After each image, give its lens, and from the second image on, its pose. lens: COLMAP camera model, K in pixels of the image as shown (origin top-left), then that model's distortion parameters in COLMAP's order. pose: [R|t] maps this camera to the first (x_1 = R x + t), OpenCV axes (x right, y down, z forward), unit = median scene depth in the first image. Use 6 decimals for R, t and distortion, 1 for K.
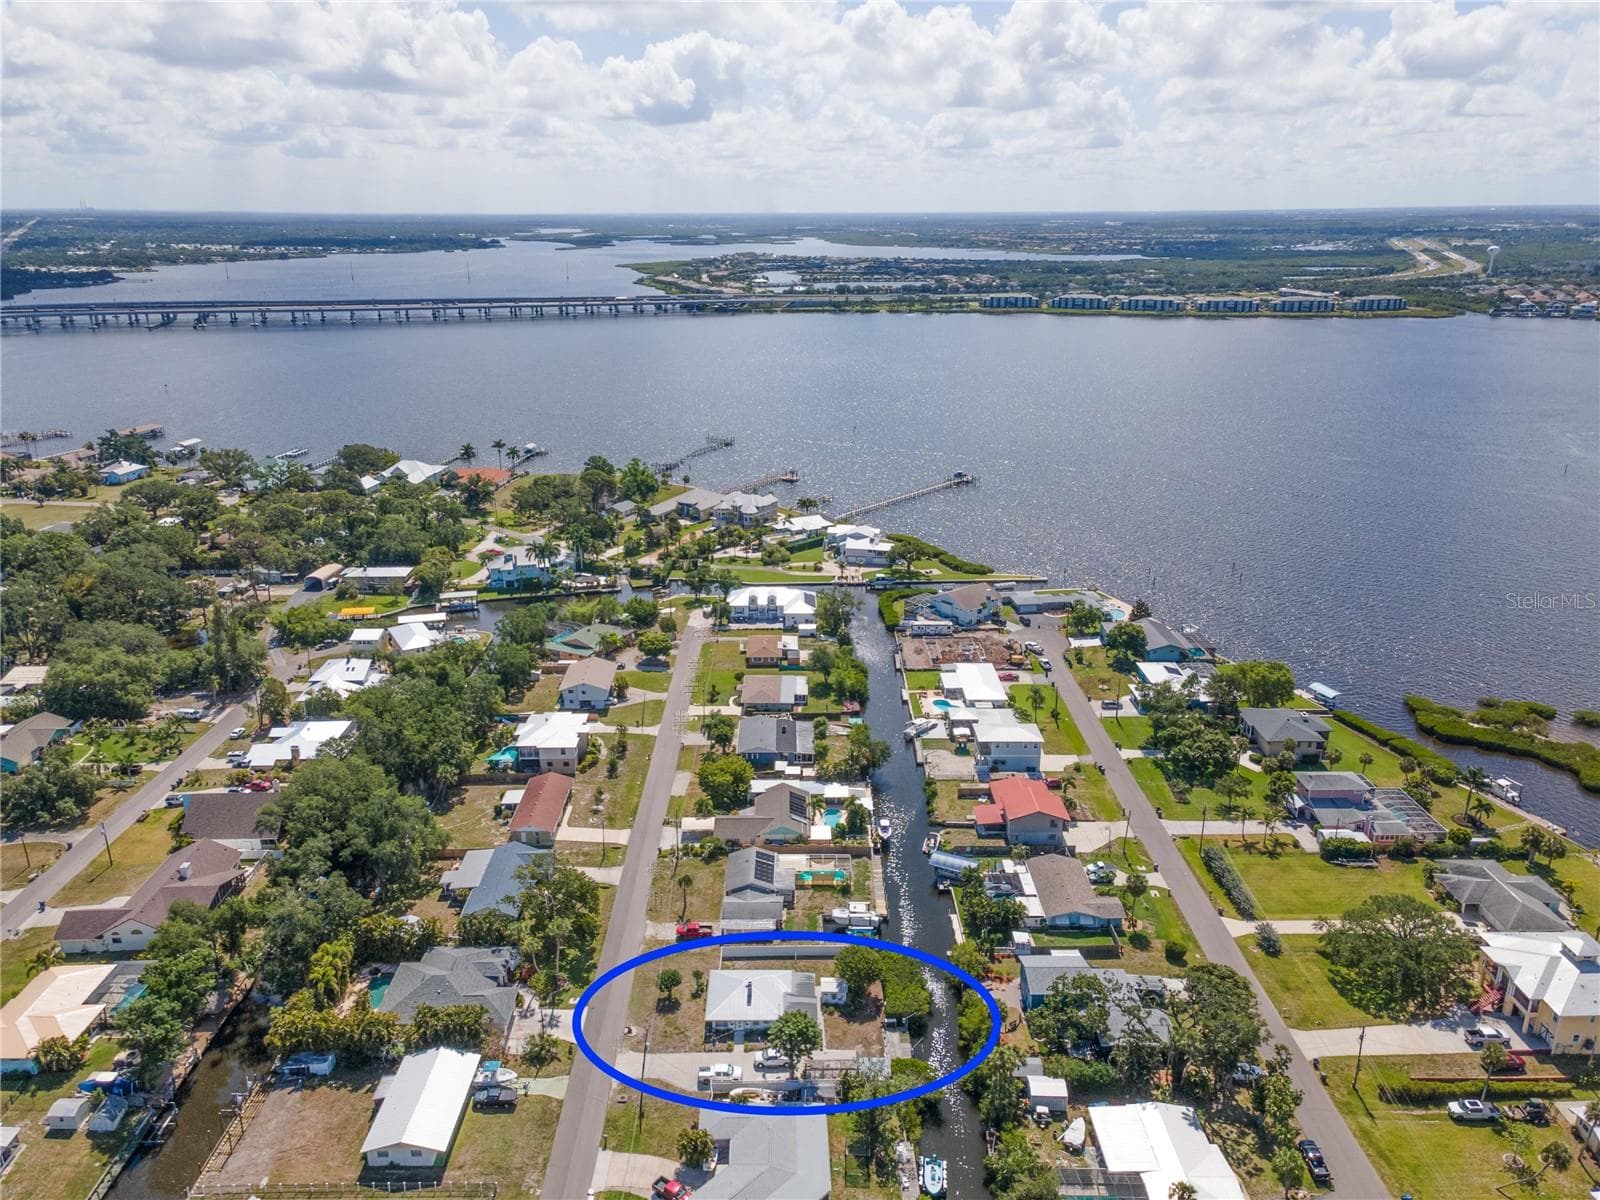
lens RADIAL K [[1159.2, 0, 792.8], [0, 1159.2, 575.8], [0, 0, 1]] dist [0.022278, 0.024530]
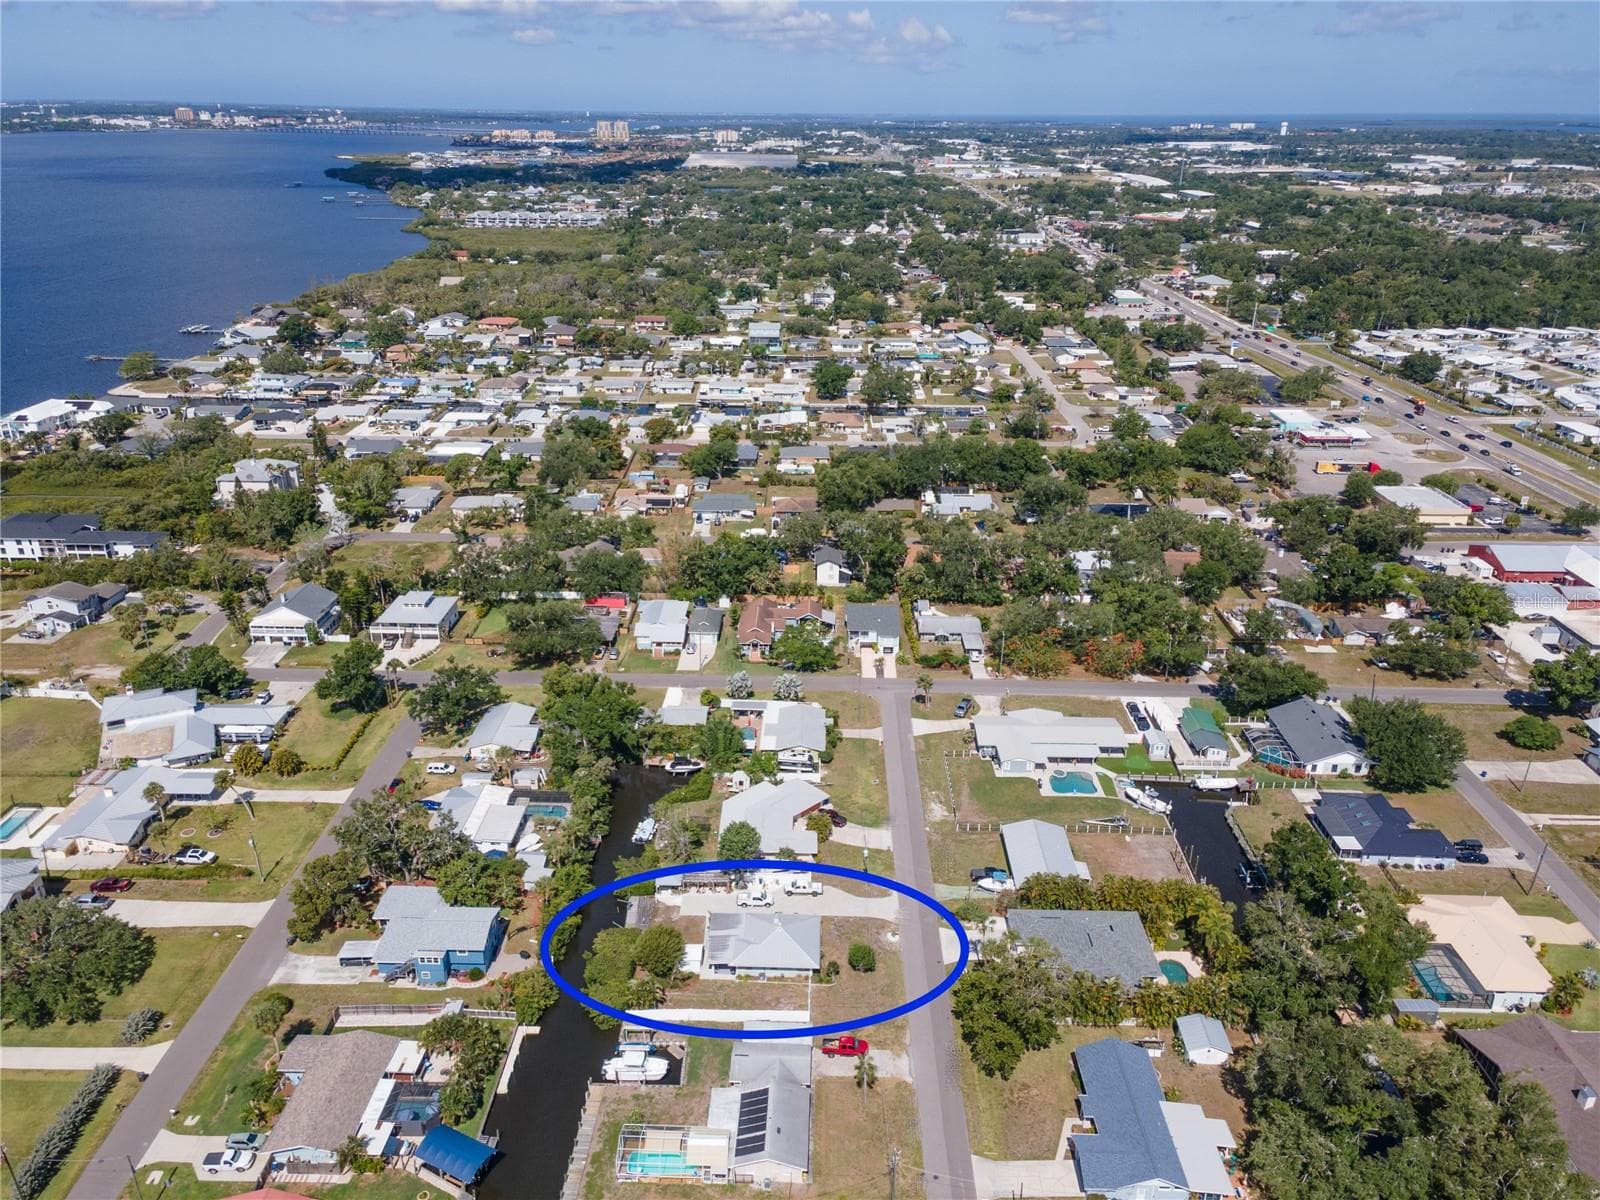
lens RADIAL K [[1159.2, 0, 792.8], [0, 1159.2, 575.8], [0, 0, 1]] dist [0.022278, 0.024530]
pose [[-0.999731, -0.010481, 0.020672, -0.056903], [0.004834, 0.778013, 0.628230, -0.411797], [-0.022668, 0.628161, -0.777753, 1.309640]]
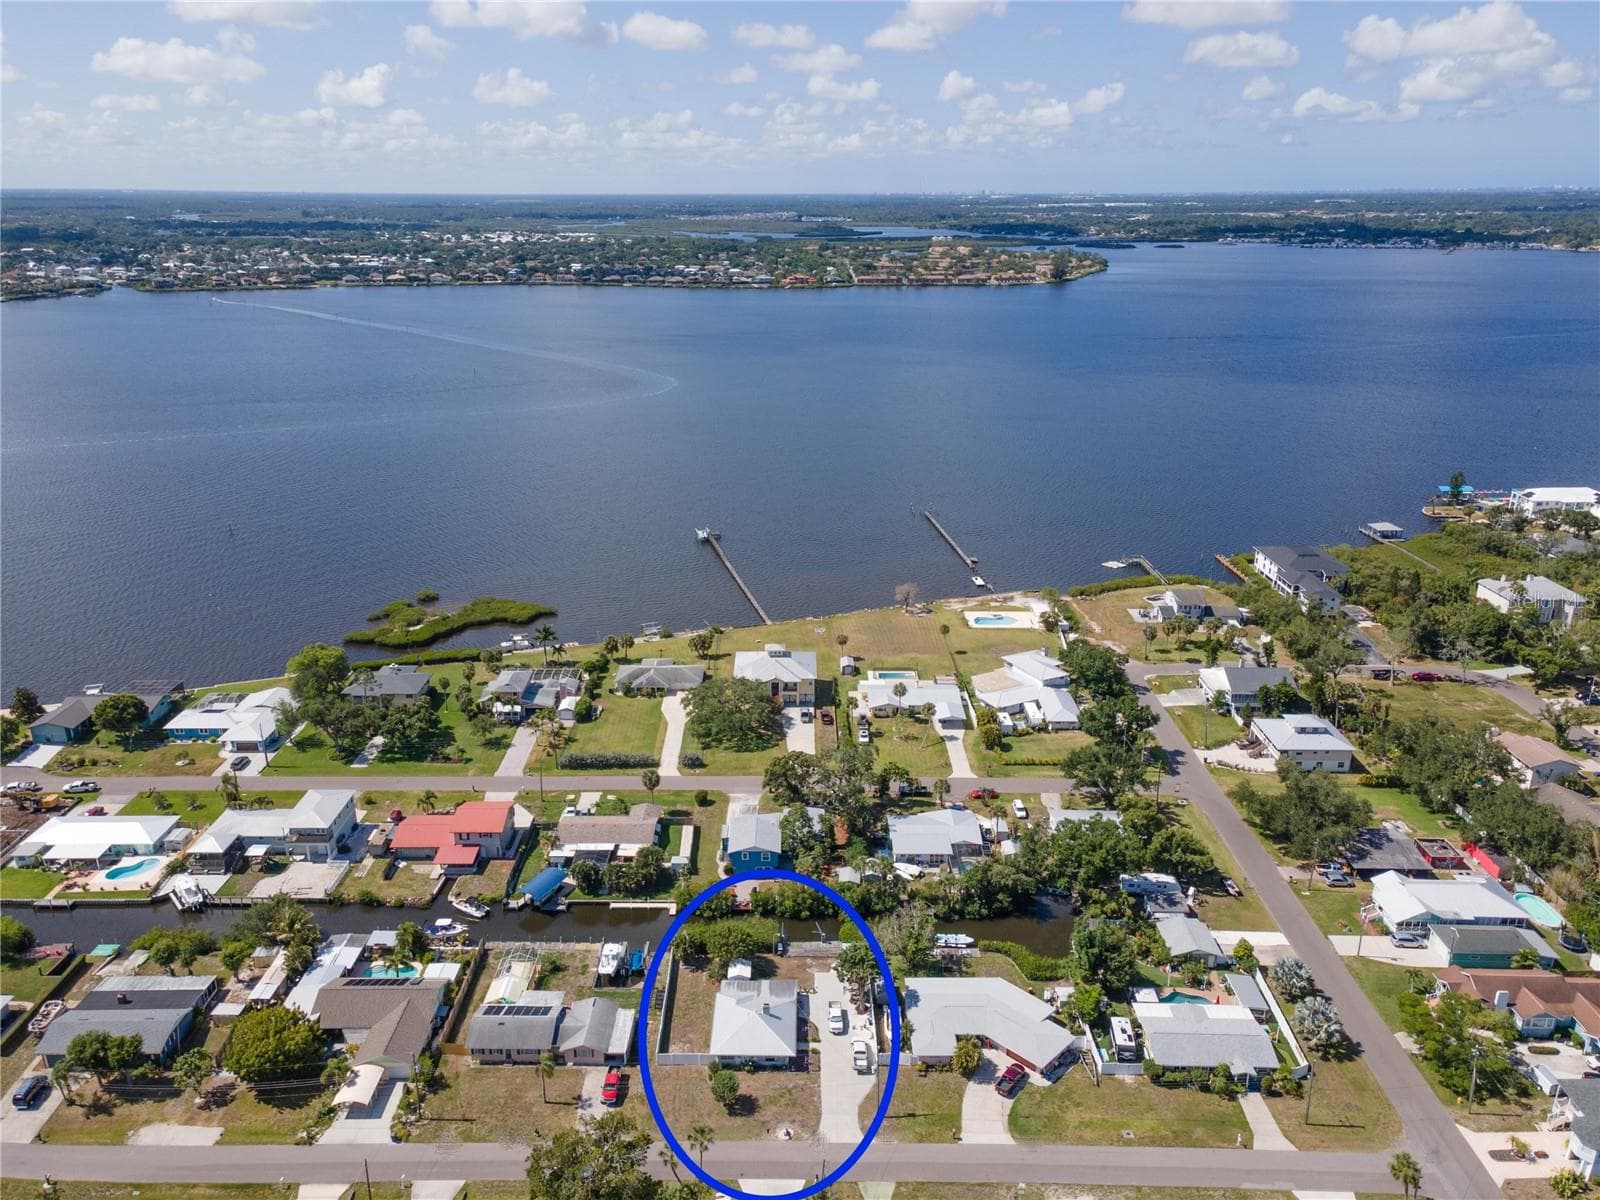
lens RADIAL K [[1159.2, 0, 792.8], [0, 1159.2, 575.8], [0, 0, 1]] dist [0.022278, 0.024530]
pose [[0.004262, -0.307962, 0.951389, -0.689585], [0.296134, 0.909112, 0.292950, -0.200997], [-0.955137, 0.280490, 0.095073, 0.650126]]
